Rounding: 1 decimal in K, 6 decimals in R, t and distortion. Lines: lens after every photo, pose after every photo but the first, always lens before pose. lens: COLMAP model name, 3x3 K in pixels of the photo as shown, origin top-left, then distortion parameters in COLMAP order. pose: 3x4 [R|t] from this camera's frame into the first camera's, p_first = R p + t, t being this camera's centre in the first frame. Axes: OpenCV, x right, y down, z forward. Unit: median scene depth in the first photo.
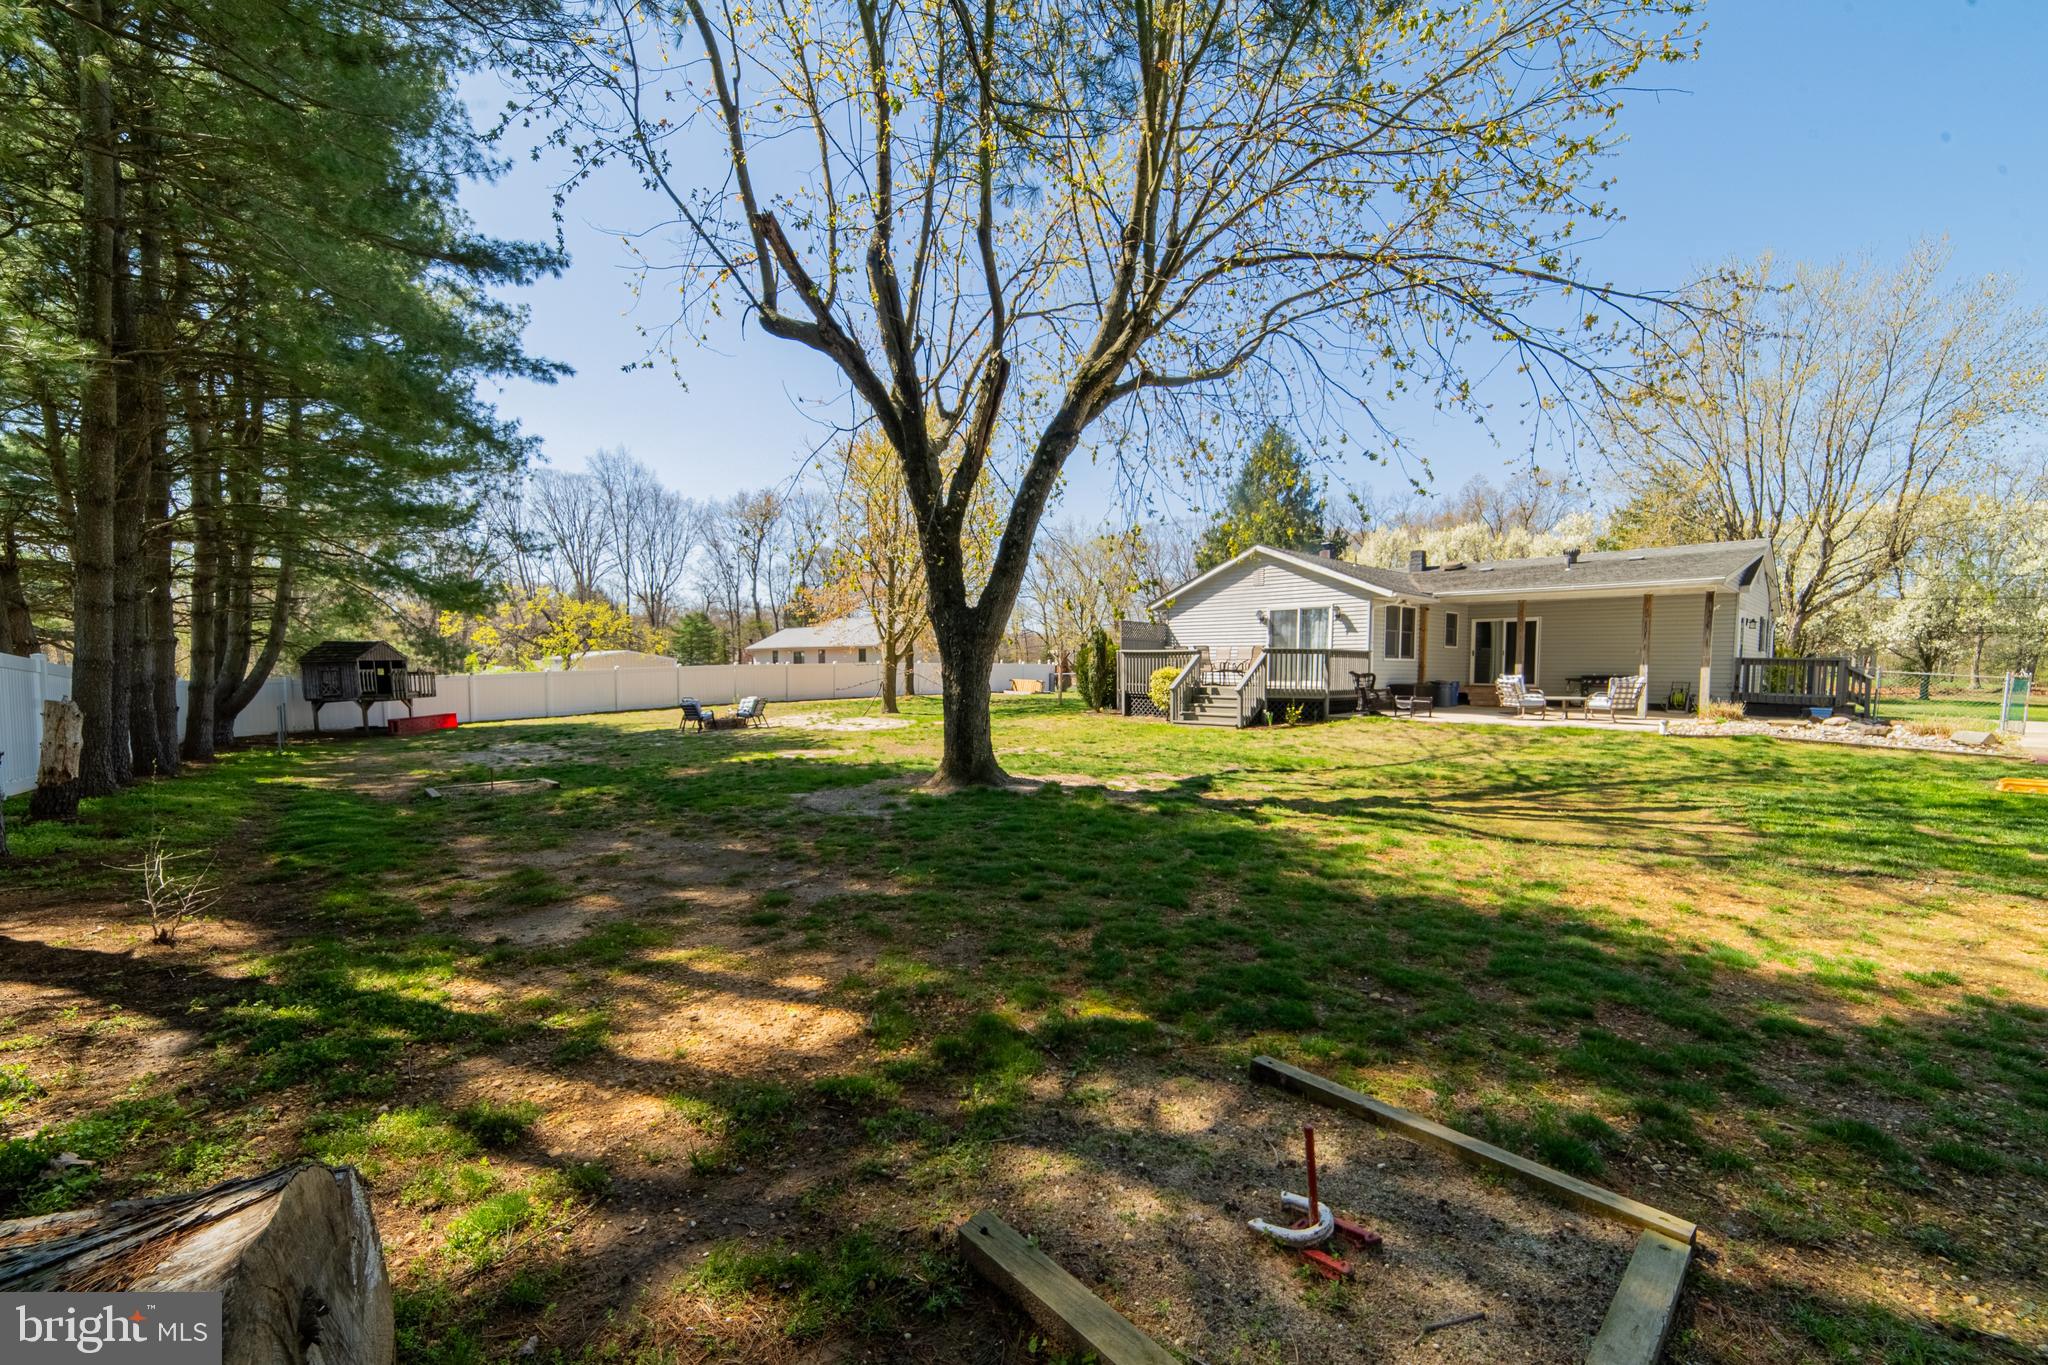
lens RADIAL K [[803.5, 0, 1025.8], [0, 803.5, 710.1], [0, 0, 1]] dist [0.000154, 0.000636]
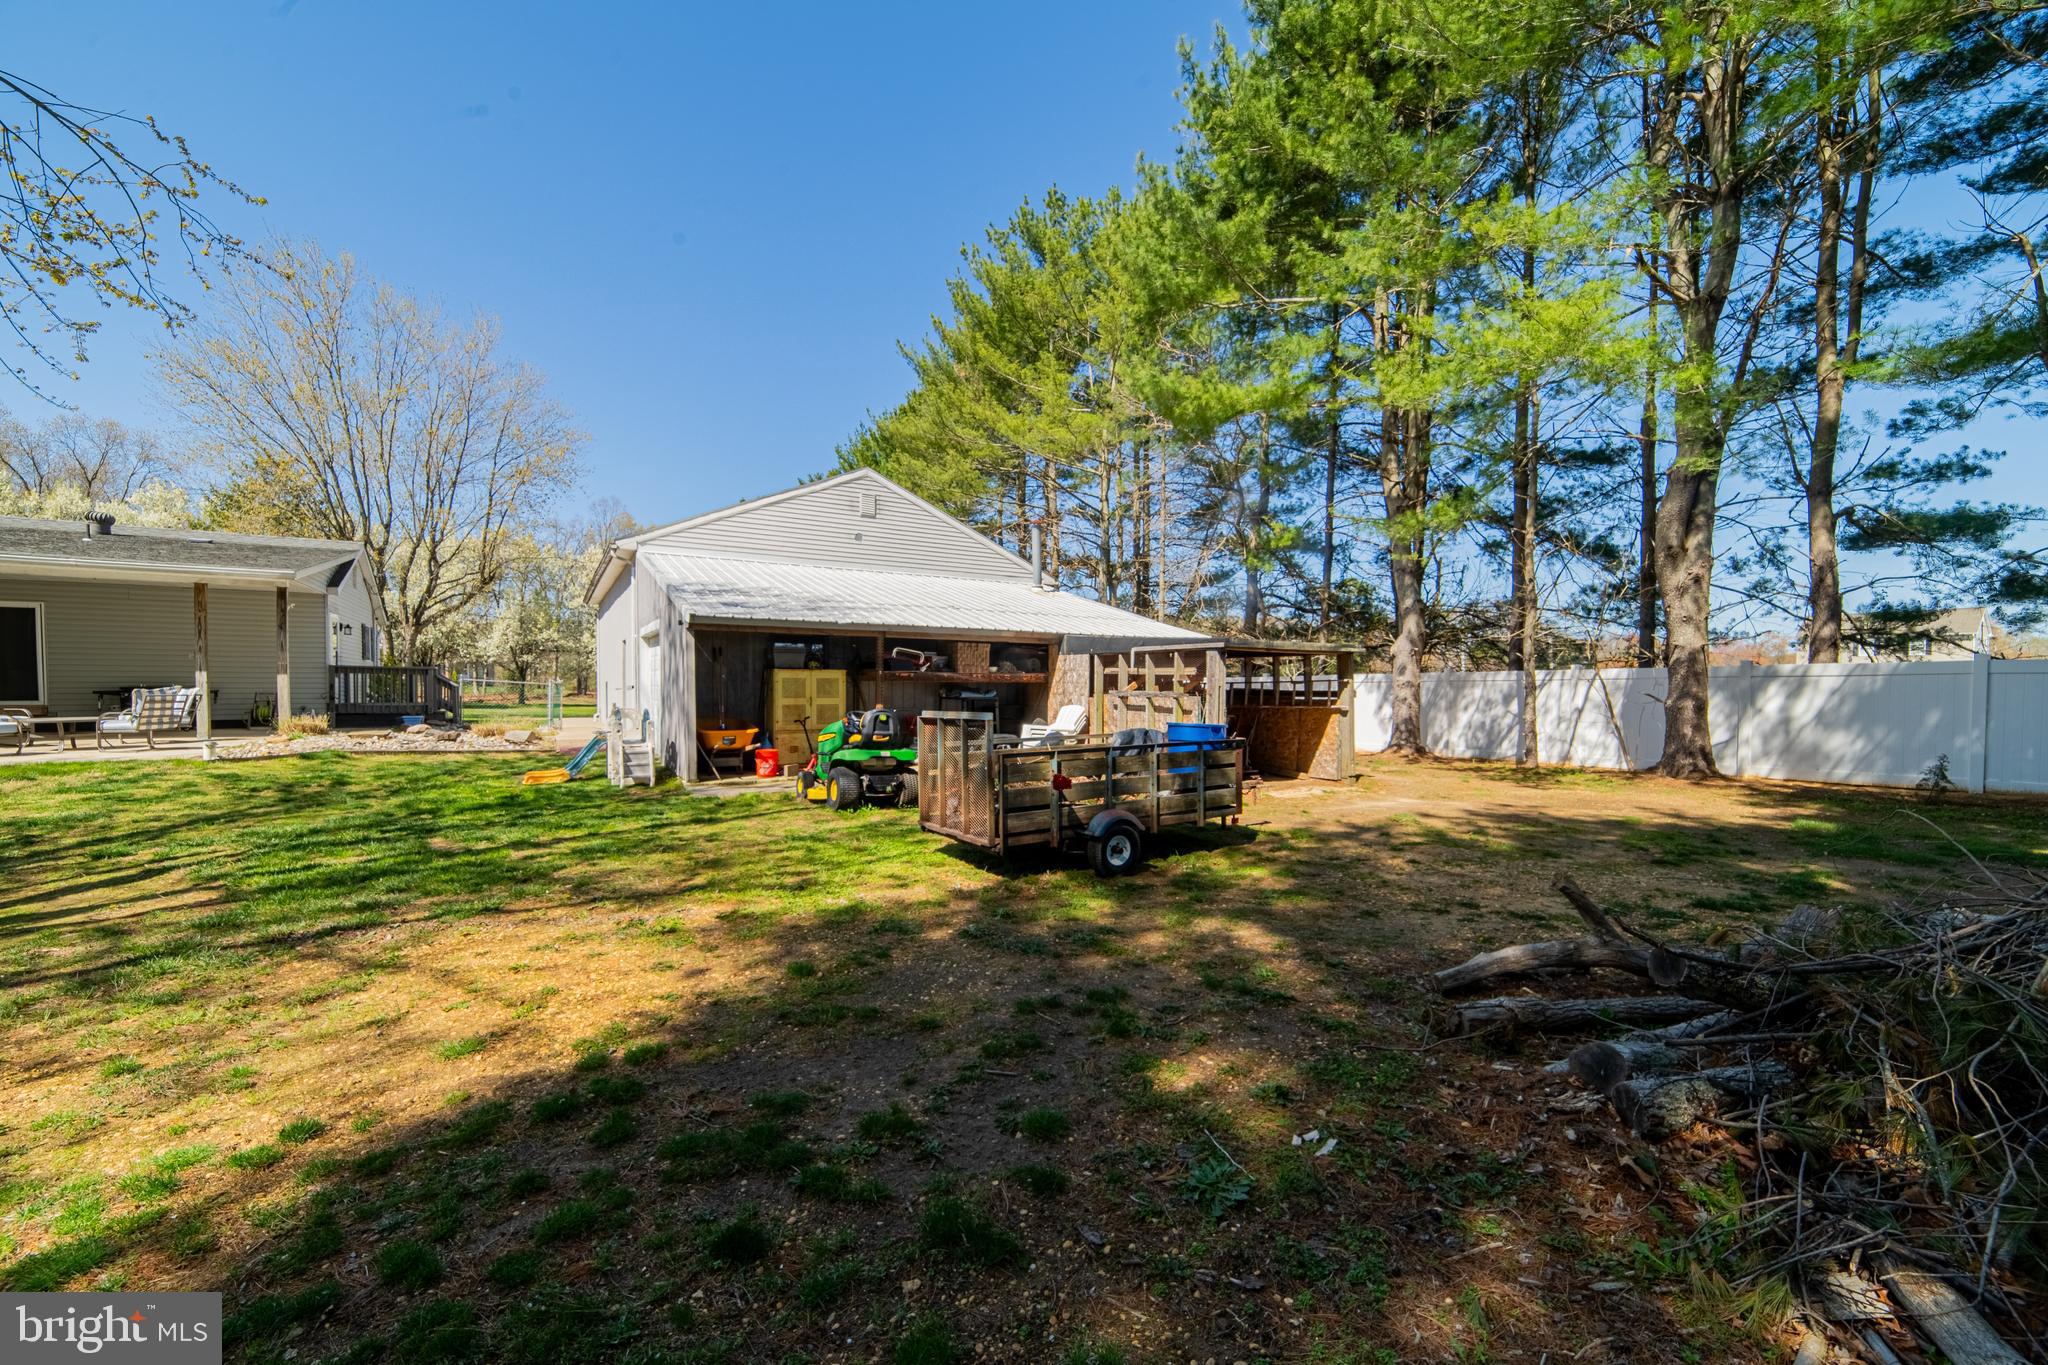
lens RADIAL K [[795.1, 0, 1023.5], [0, 795.1, 706.6], [0, 0, 1]] dist [0.001041, 0.000263]
pose [[0.181599, -0.036928, 0.982679, 0.151760], [0.055089, 0.998107, 0.027327, 0.000779], [-0.981828, 0.049172, 0.183289, 0.068706]]
